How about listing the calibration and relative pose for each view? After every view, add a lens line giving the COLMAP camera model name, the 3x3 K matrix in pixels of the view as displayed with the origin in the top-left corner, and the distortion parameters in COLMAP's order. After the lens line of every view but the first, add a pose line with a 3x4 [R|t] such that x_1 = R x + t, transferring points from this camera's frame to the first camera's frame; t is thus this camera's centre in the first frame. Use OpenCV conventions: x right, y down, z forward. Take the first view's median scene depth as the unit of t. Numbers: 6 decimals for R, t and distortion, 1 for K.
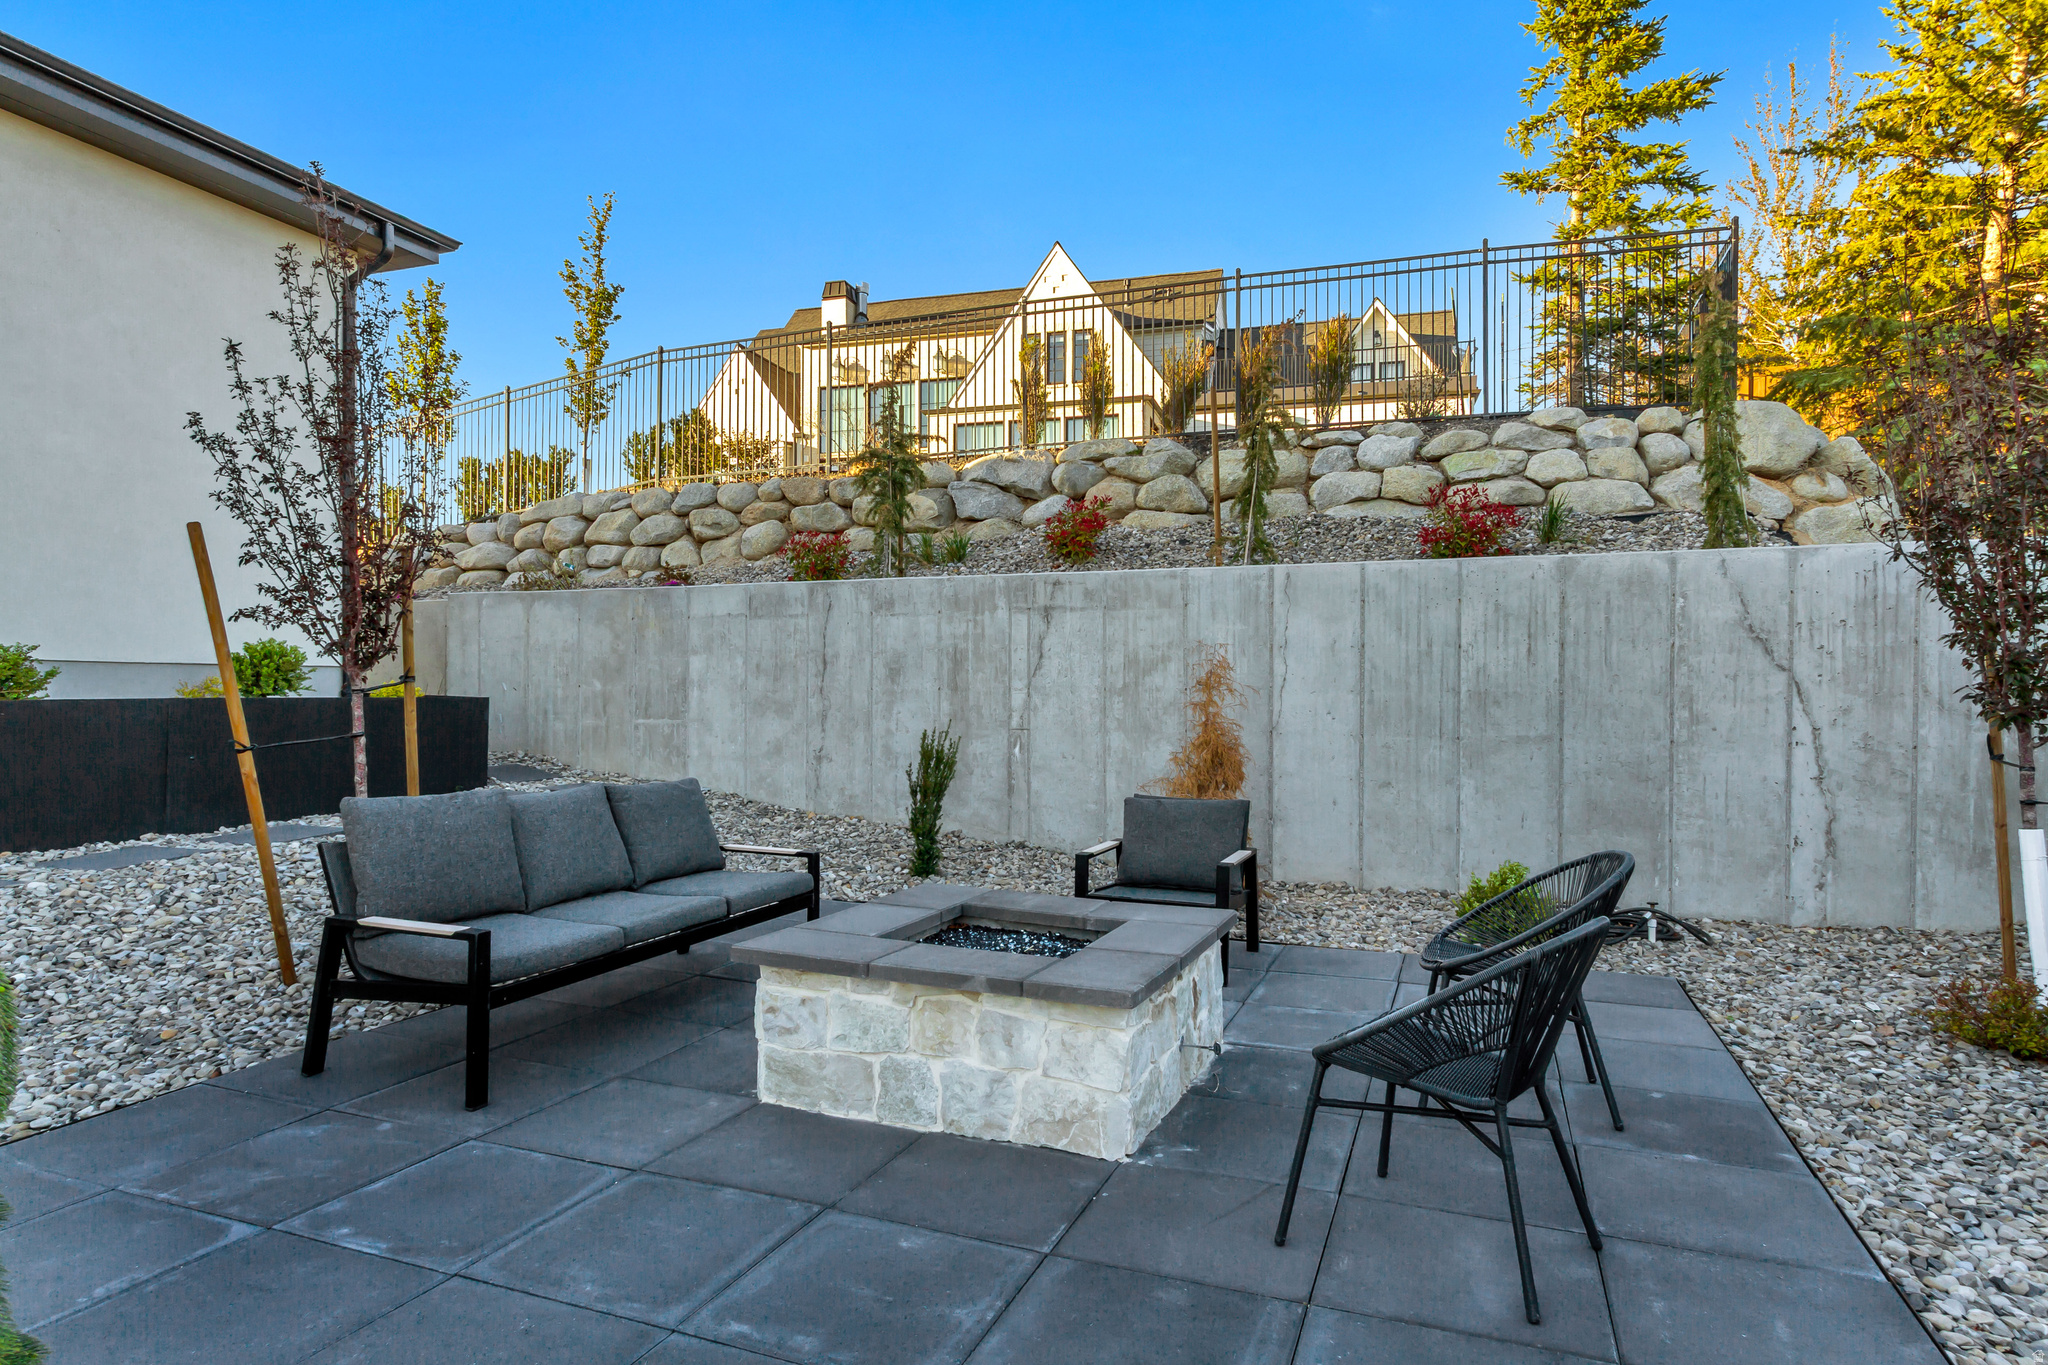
lens RADIAL K [[1145.4, 0, 1008.4], [0, 1145.4, 682.8], [0, 0, 1]] dist [0.015327, 0.000206]
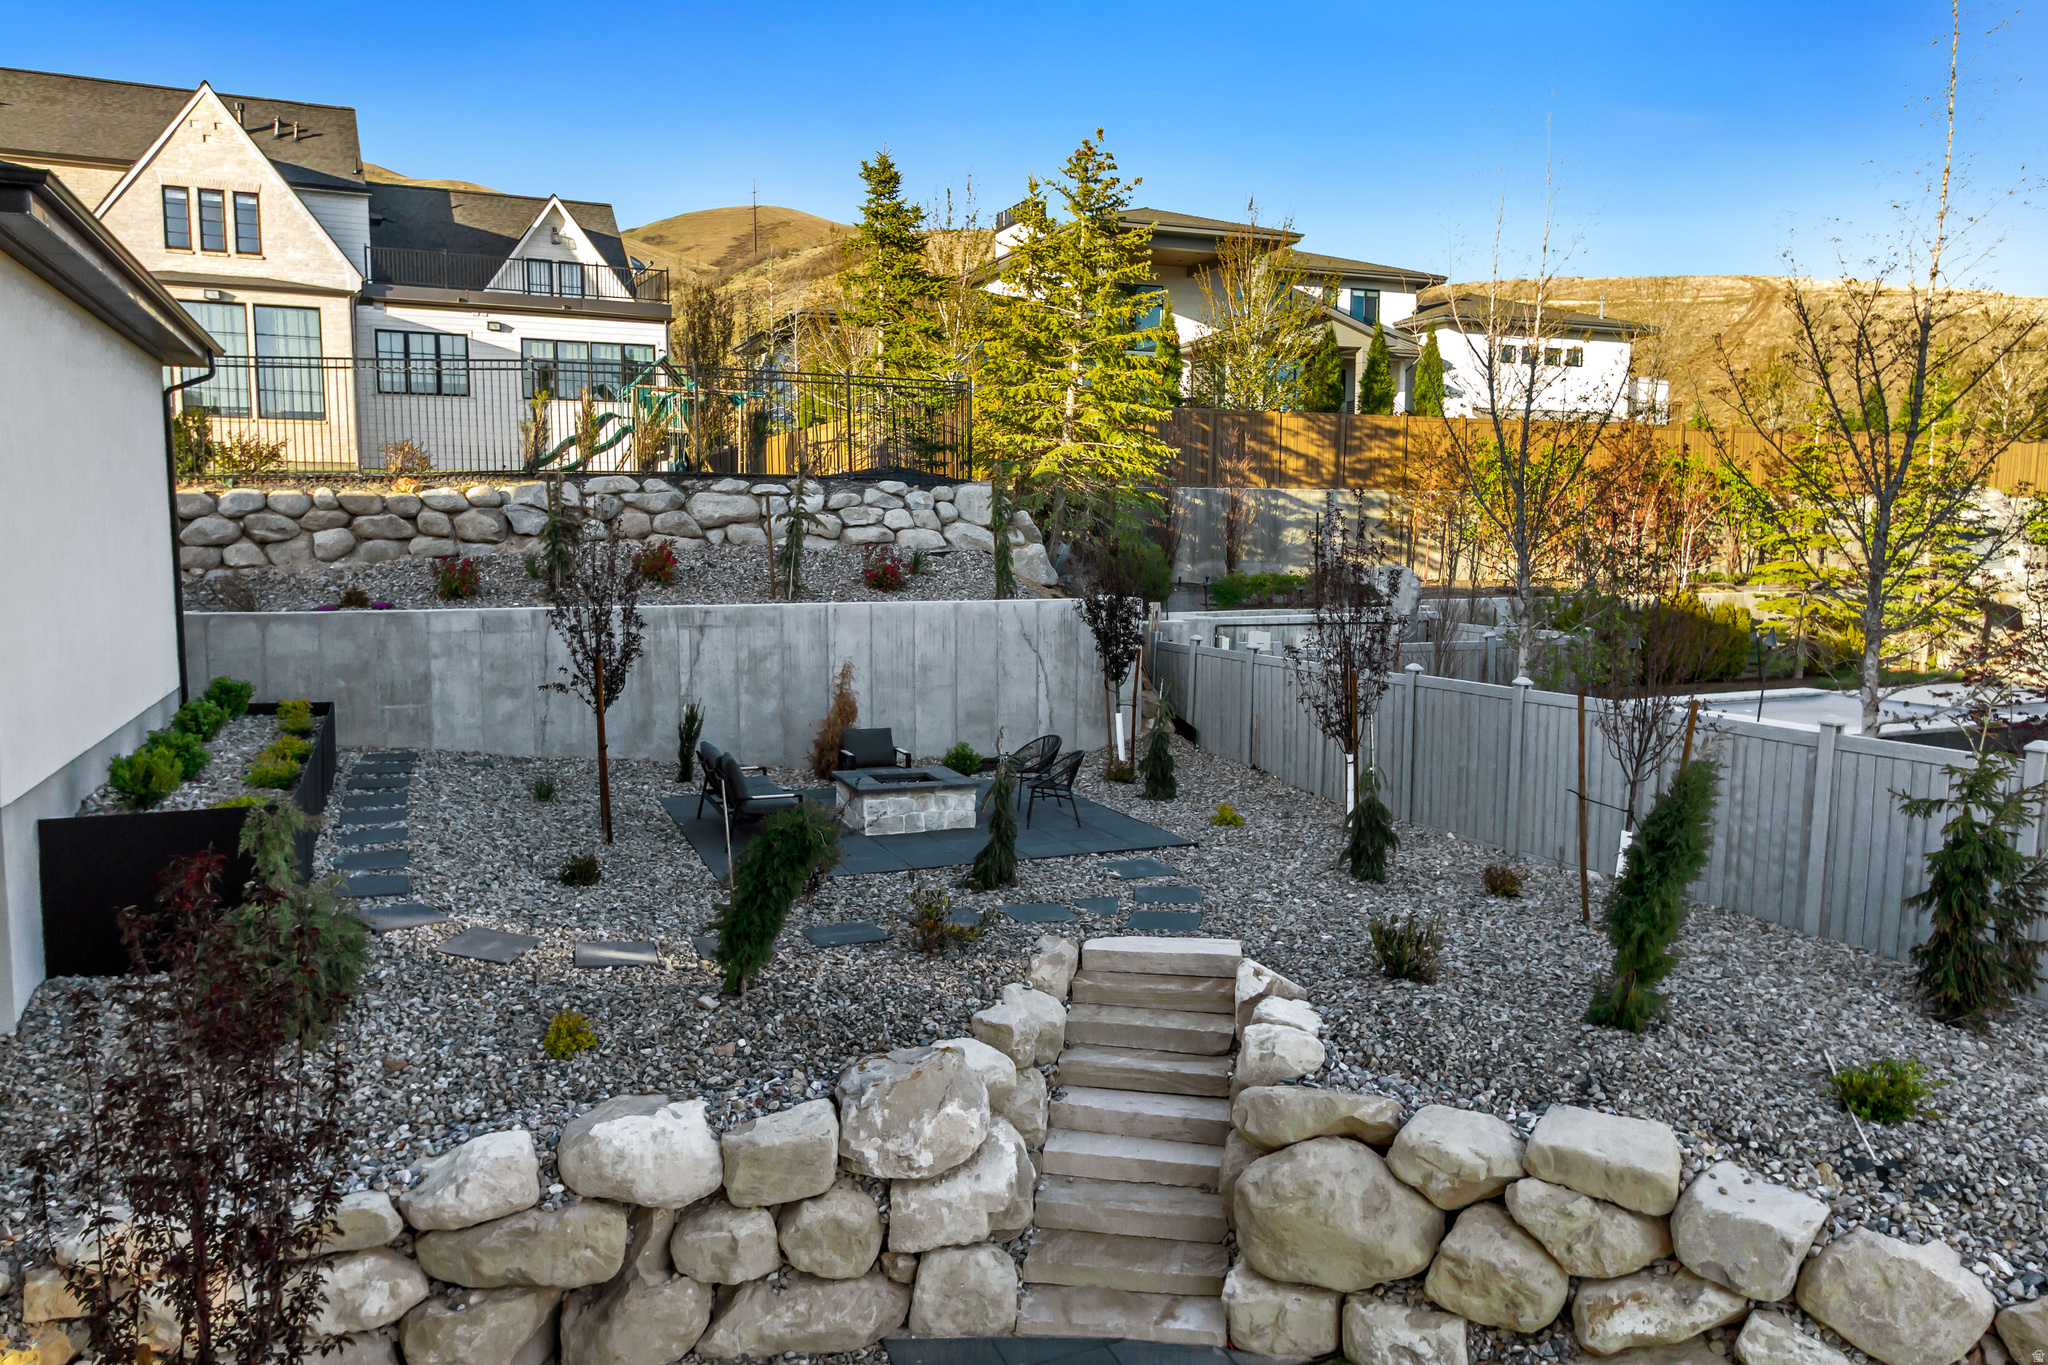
lens RADIAL K [[1486.7, 0, 1026.4], [0, 1486.7, 691.7], [0, 0, 1]] dist [-0.001329, 0.000126]
pose [[0.735535, -0.080274, 0.672714, -0.923851], [0.005074, 0.993580, 0.113014, -0.178678], [-0.677468, -0.079712, 0.731220, -0.814707]]
